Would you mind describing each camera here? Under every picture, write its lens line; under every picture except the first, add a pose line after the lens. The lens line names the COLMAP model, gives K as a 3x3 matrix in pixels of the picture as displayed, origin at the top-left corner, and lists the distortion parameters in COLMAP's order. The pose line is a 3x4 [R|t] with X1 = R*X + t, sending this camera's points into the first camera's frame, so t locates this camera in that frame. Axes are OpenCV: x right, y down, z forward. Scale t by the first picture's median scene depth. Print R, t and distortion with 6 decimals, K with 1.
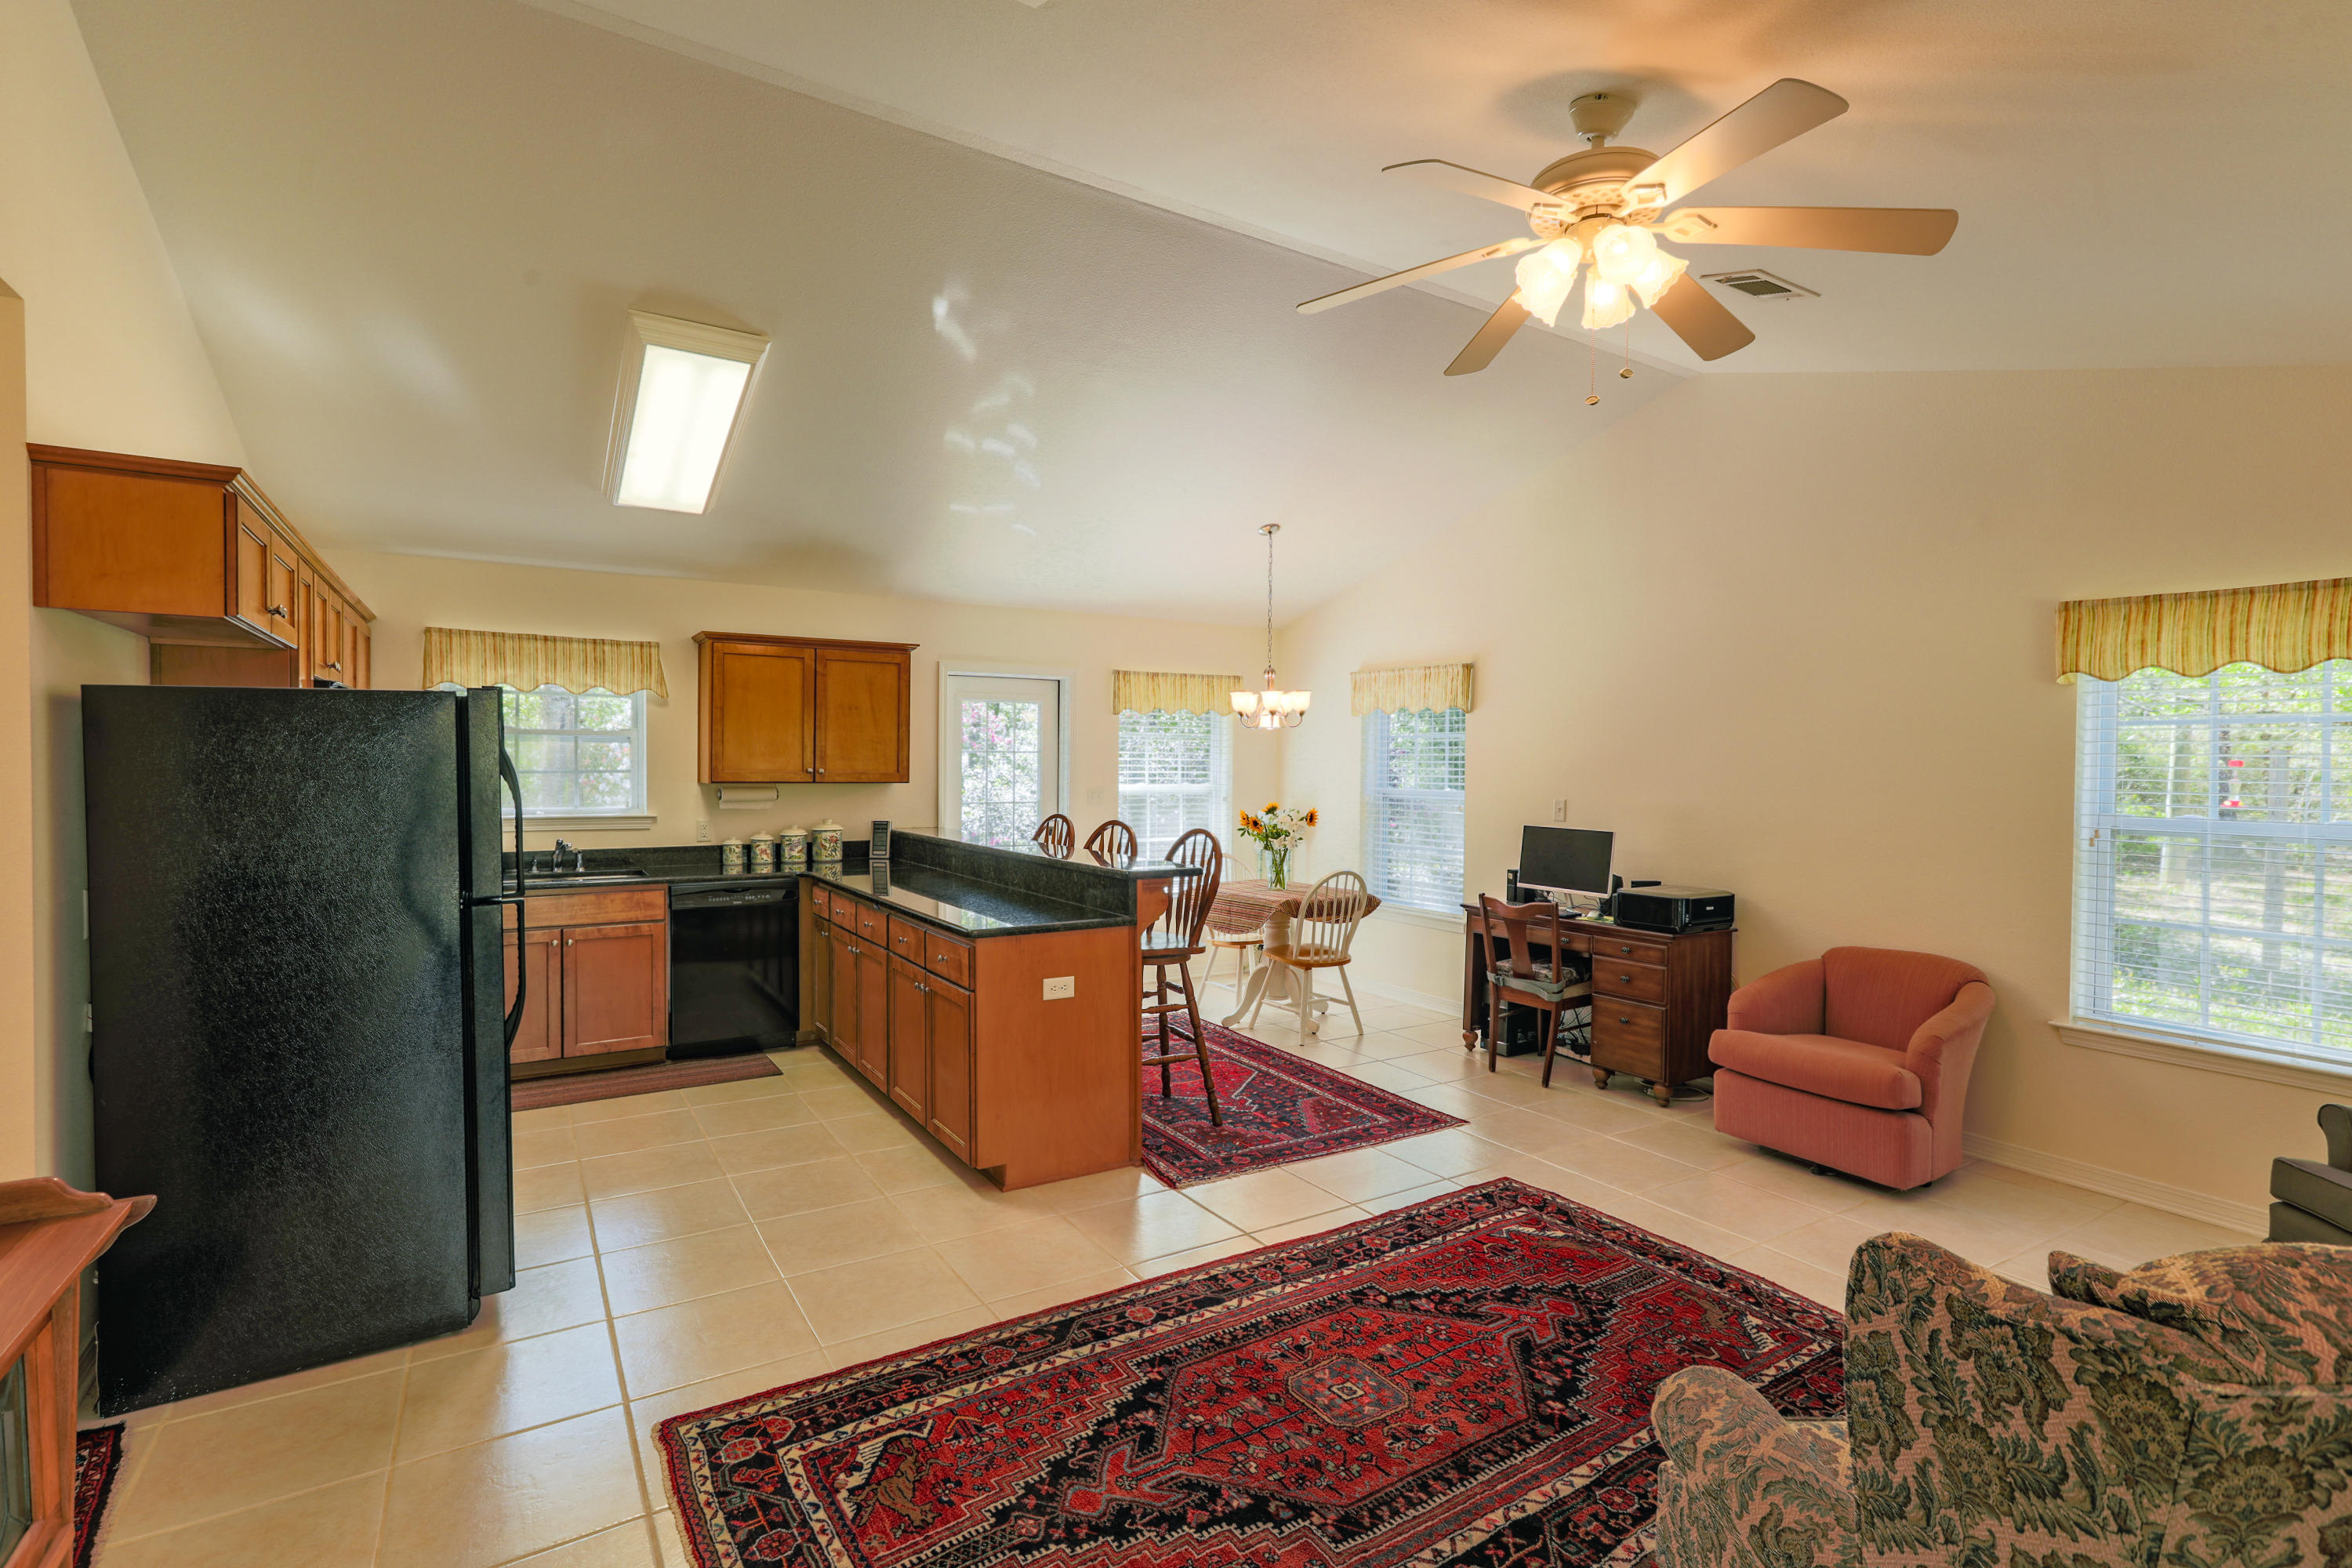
lens RADIAL K [[1098.2, 0, 1170.0], [0, 1098.2, 785.1], [0, 0, 1]] dist [-0.000668, 0.000379]
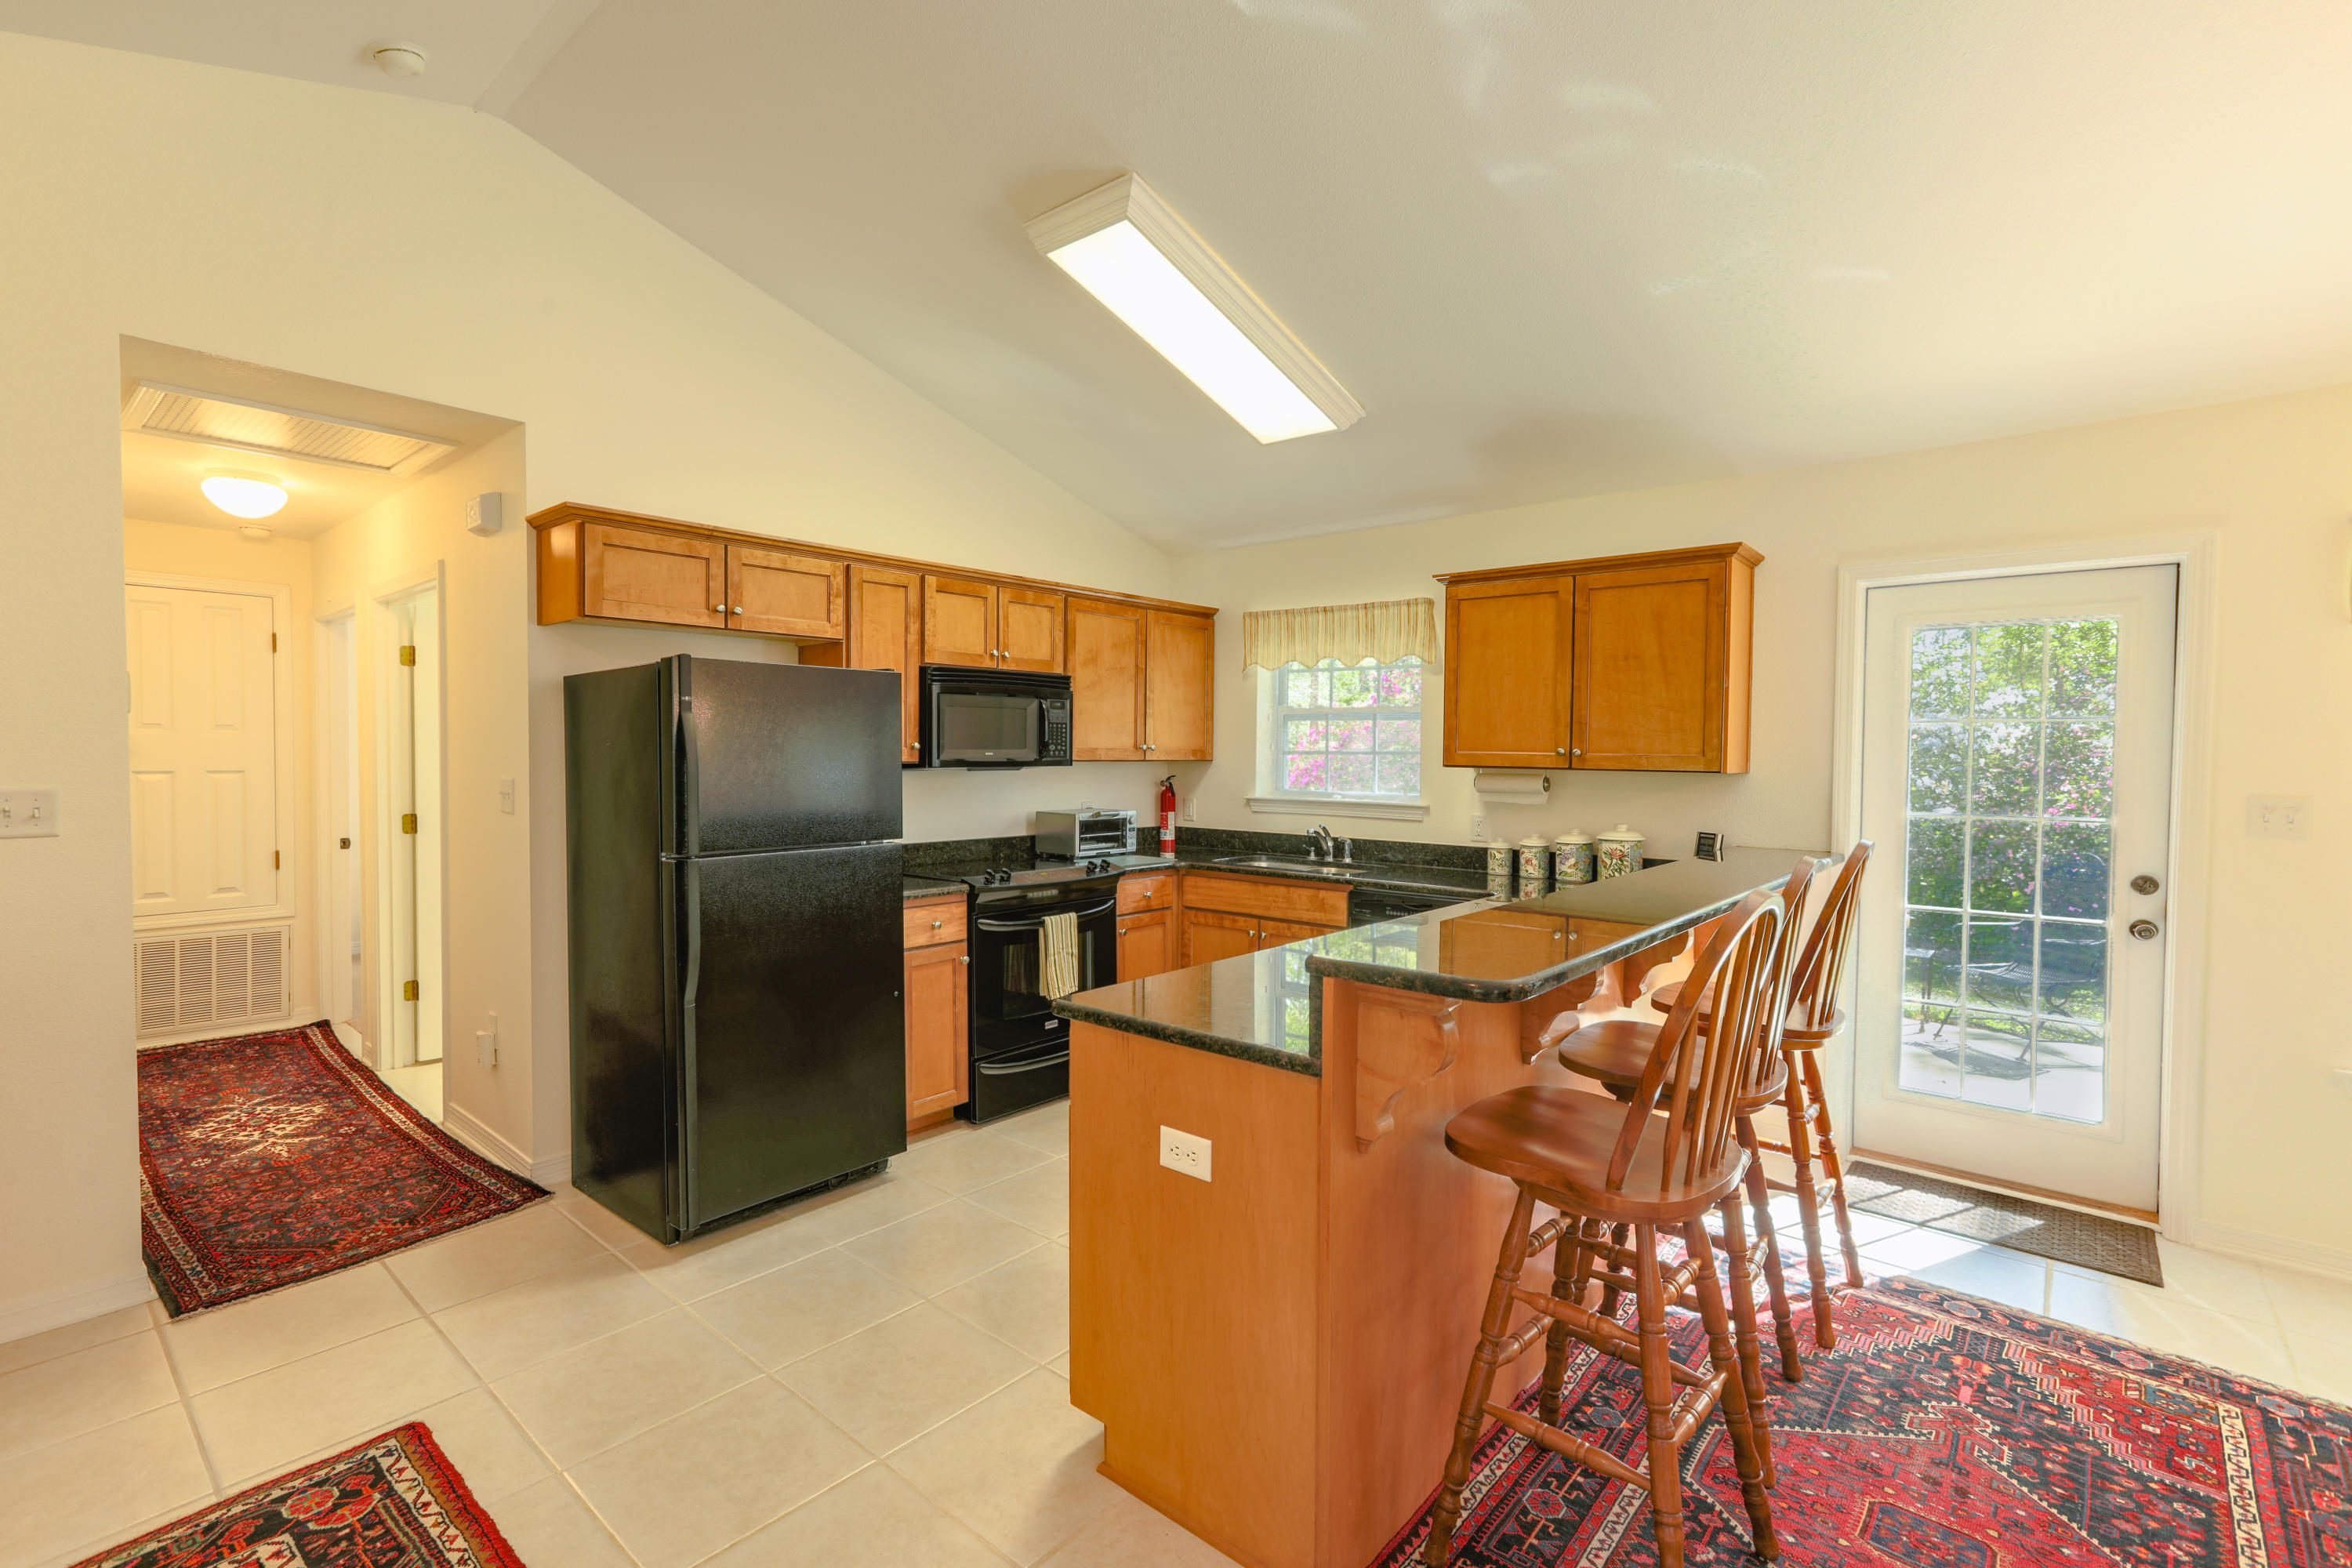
lens RADIAL K [[1086.5, 0, 1165.7], [0, 1086.5, 778.9], [0, 0, 1]] dist [0.000997, 0.000154]
pose [[0.312029, 0.022456, -0.949807, 0.261118], [-0.024841, 0.999572, 0.015472, -0.000388], [0.949748, 0.018766, 0.312453, 0.565158]]
